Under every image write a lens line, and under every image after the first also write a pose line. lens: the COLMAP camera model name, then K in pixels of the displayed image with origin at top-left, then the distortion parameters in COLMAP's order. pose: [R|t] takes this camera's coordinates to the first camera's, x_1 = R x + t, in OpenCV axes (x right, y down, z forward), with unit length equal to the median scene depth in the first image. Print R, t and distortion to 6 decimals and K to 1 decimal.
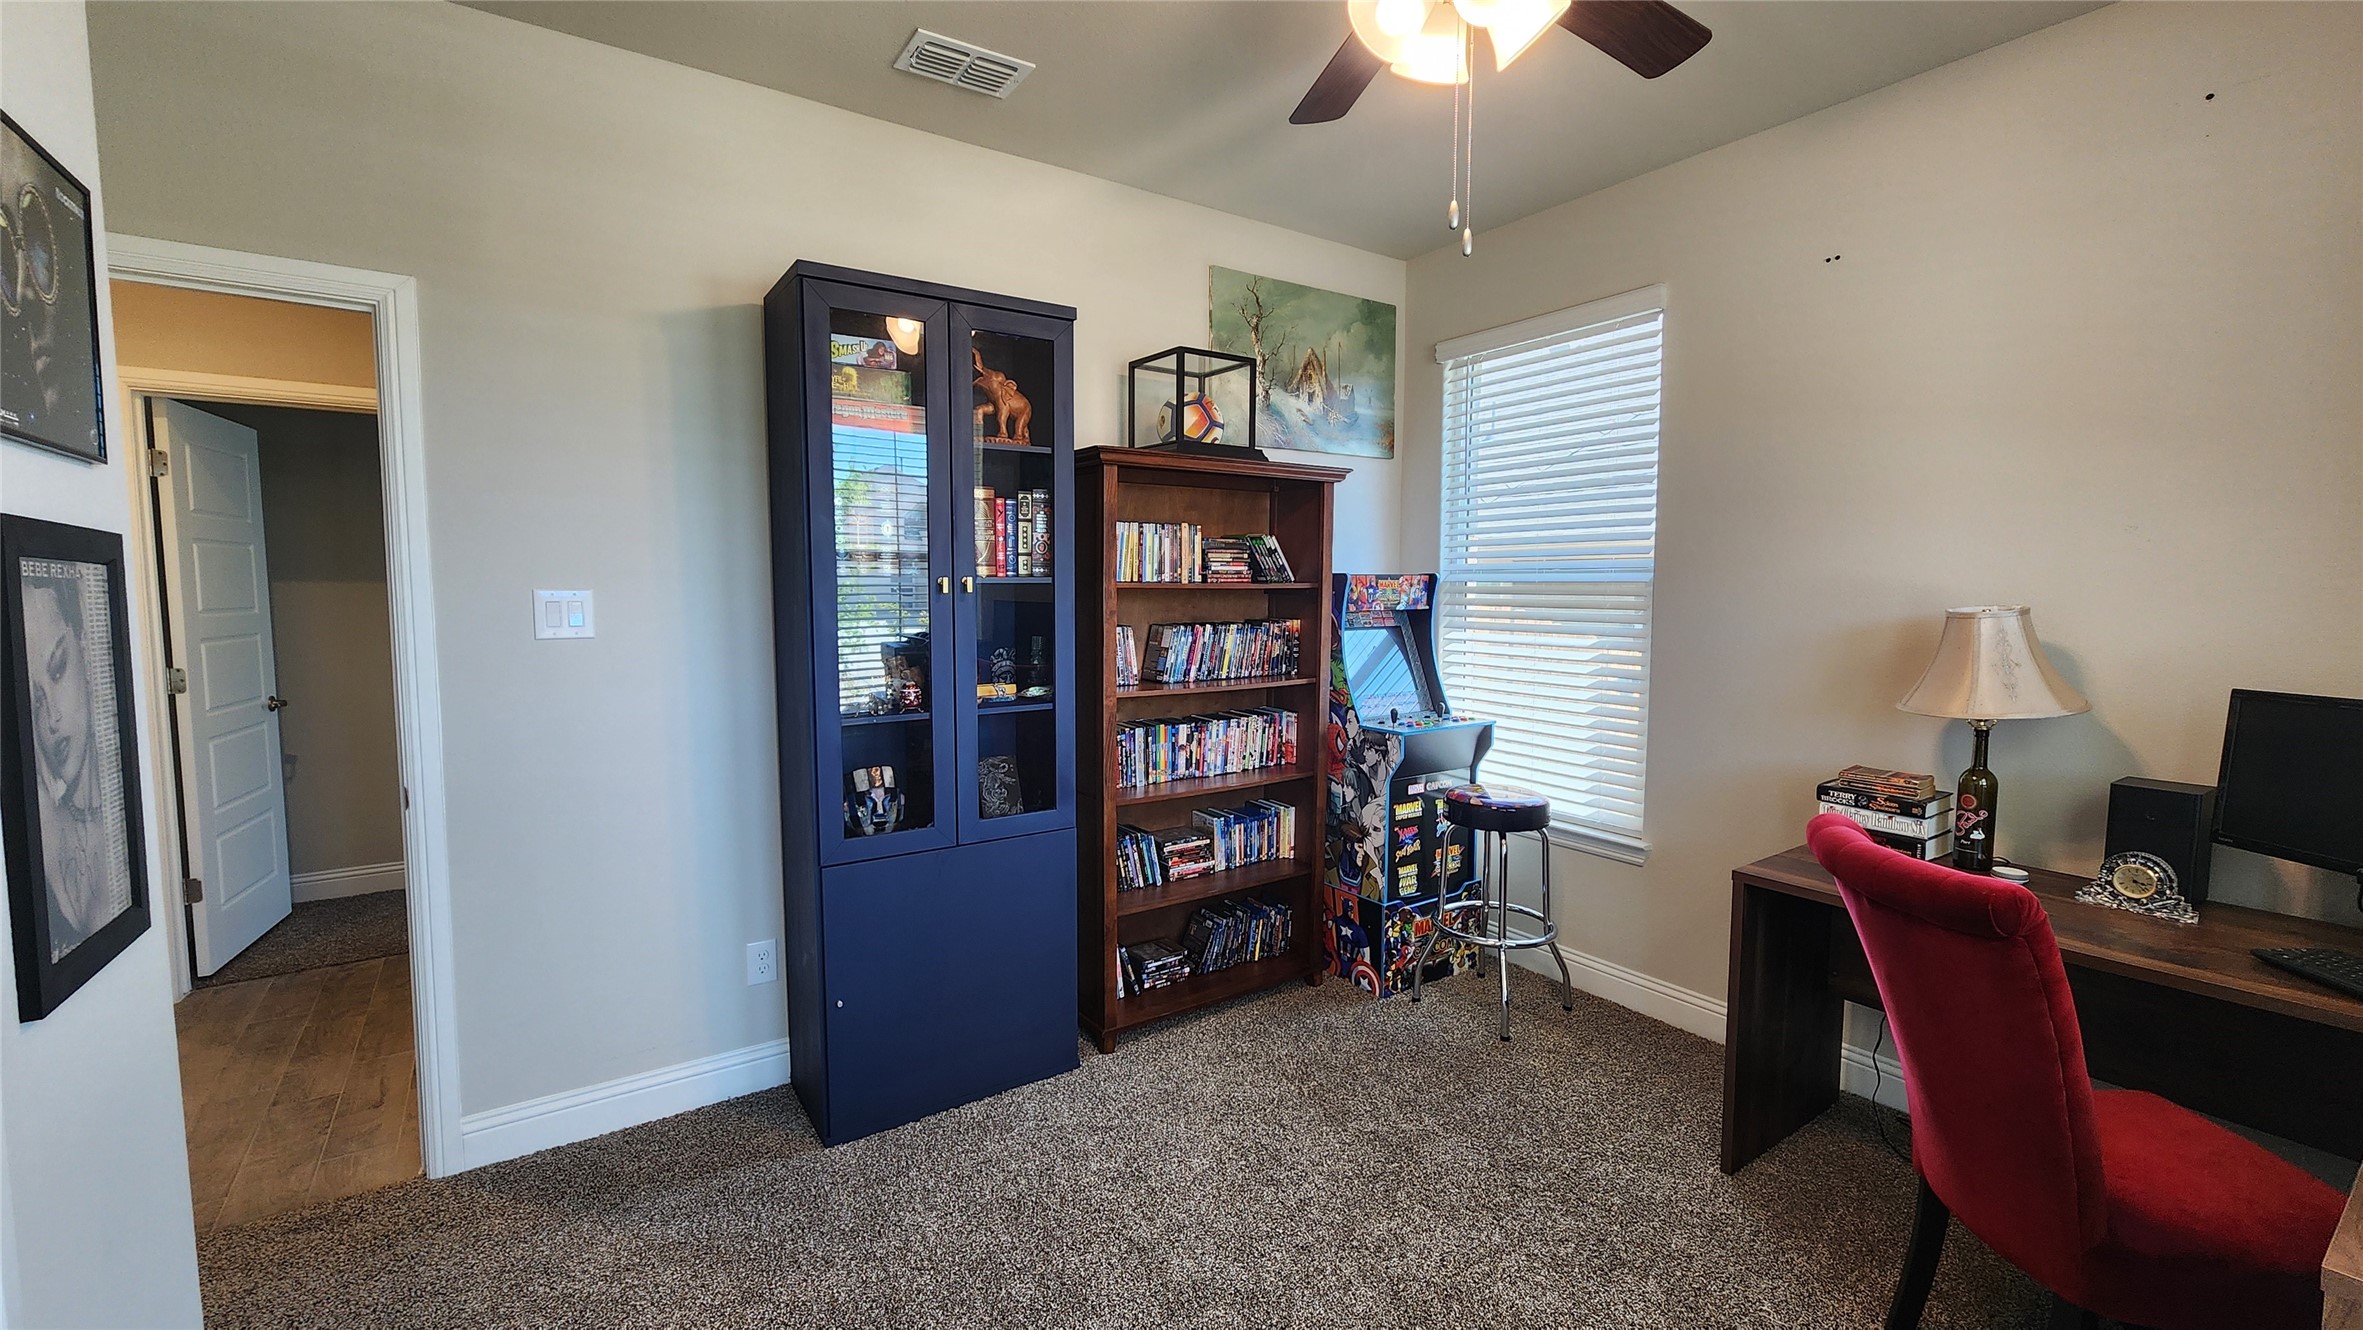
lens RADIAL K [[971.9, 0, 1181.0], [0, 971.9, 670.0], [0, 0, 1]] dist [-0.008858, -0.000124]
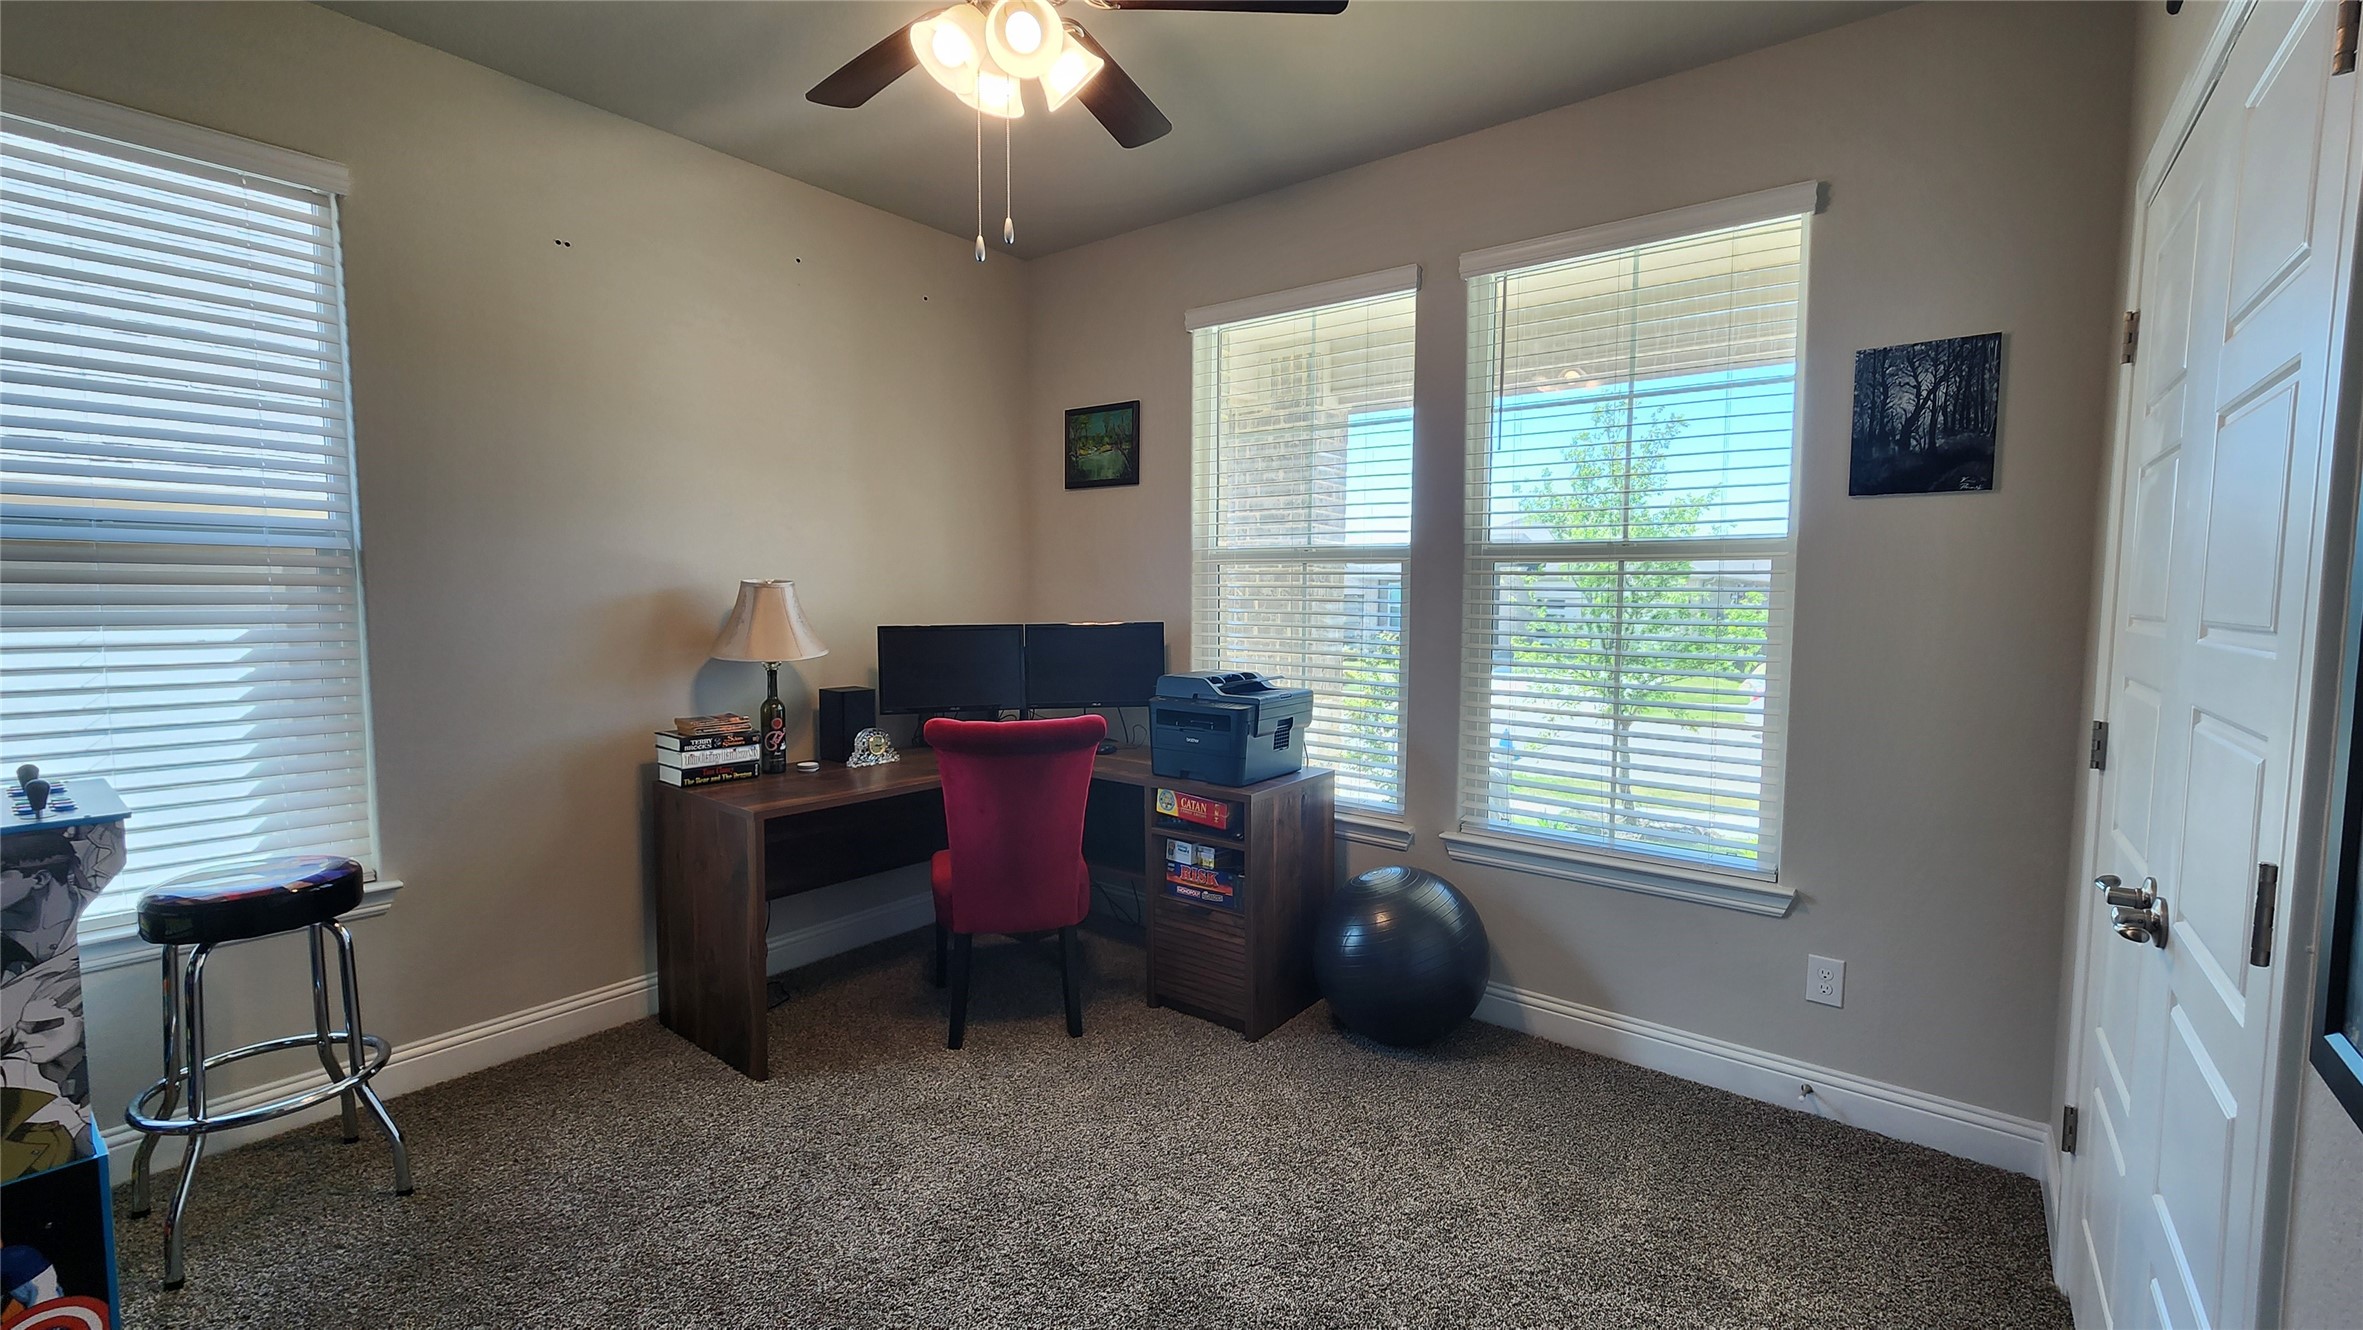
lens RADIAL K [[971.9, 0, 1173.8], [0, 971.9, 664.7], [0, 0, 1]] dist [-0.008858, -0.000124]
pose [[-0.298630, -0.071802, 0.951664, -0.594307], [0.073935, 0.992428, 0.098079, -0.035026], [-0.951501, 0.099650, -0.291061, 0.806230]]
